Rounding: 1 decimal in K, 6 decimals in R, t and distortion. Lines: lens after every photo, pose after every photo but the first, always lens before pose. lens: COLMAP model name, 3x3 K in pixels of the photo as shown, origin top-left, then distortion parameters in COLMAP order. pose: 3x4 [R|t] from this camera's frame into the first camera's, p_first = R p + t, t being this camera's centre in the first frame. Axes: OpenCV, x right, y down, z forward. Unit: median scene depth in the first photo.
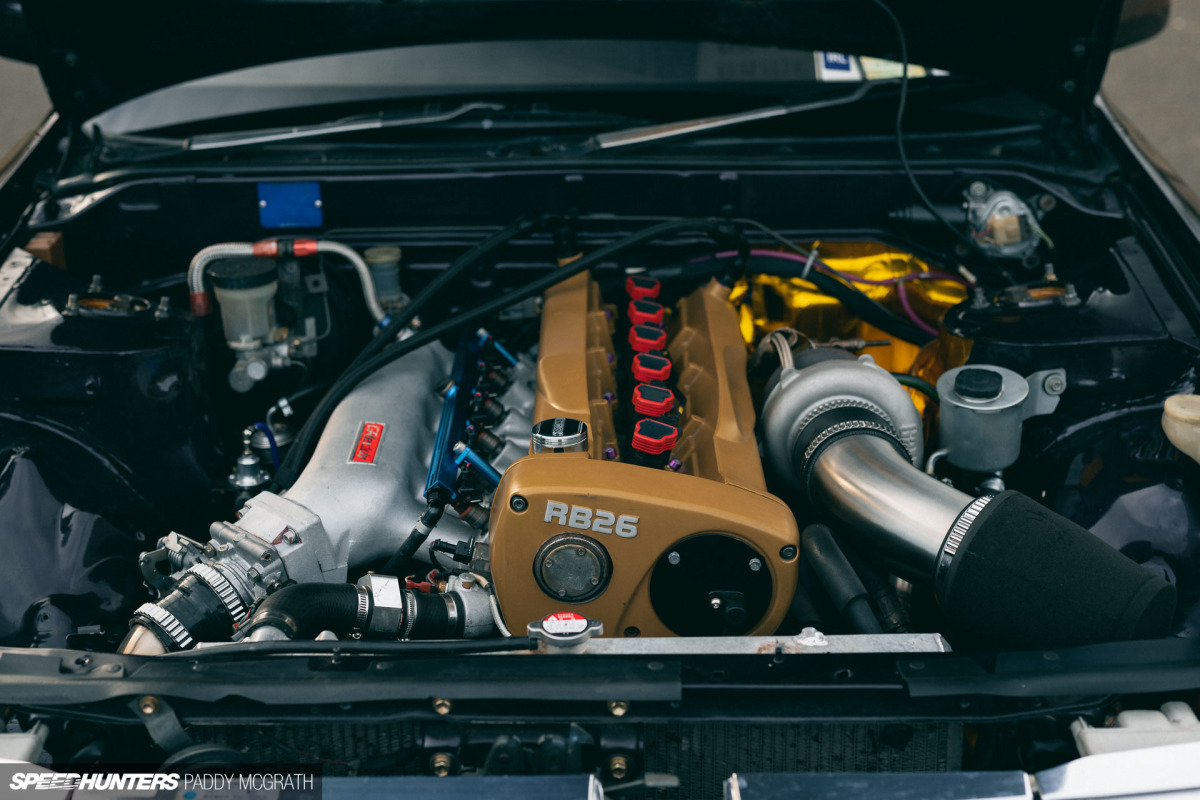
lens RADIAL K [[1668.7, 0, 649.3], [0, 1668.7, 399.5], [0, 0, 1]] dist [-0.005977, 0.013279]
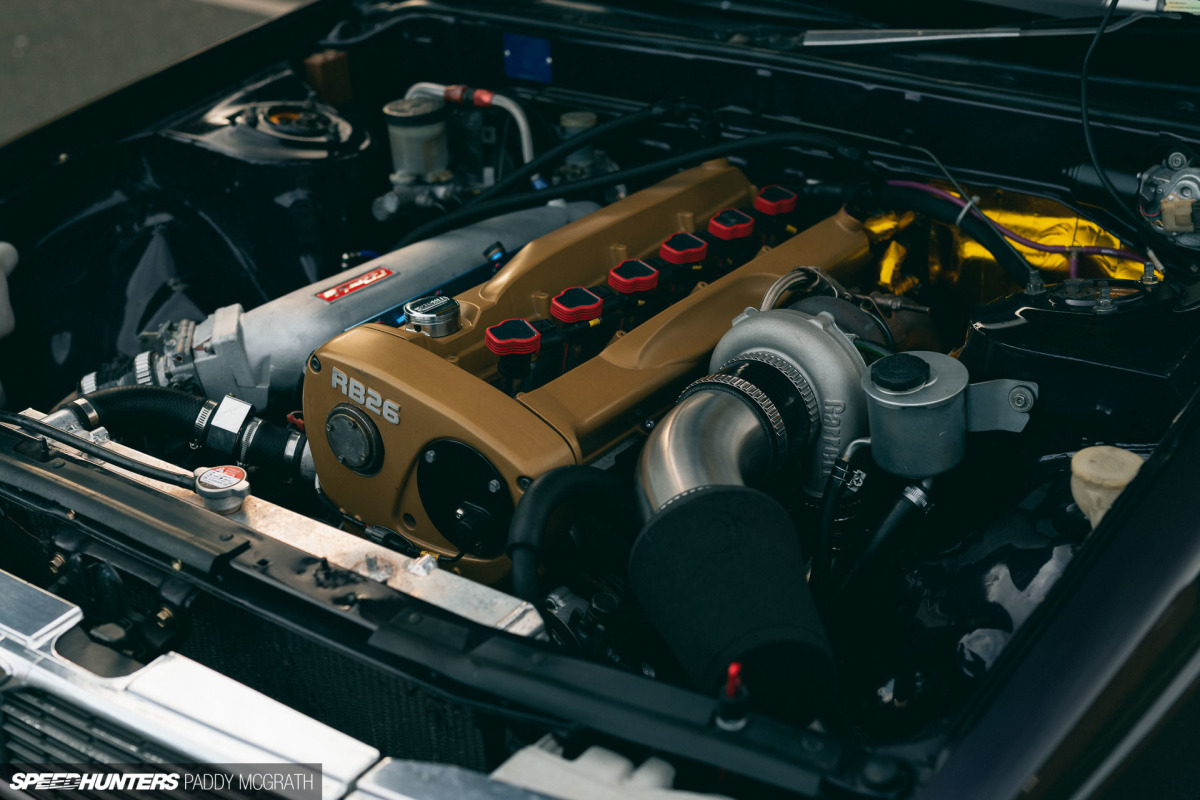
lens RADIAL K [[1668.7, 0, 649.3], [0, 1668.7, 399.5], [0, 0, 1]] dist [-0.005977, 0.013279]
pose [[0.812549, 0.252213, -0.525503, 0.533074], [-0.211540, 0.967672, 0.137340, -0.084396], [0.543153, -0.000431, 0.839633, 0.211671]]
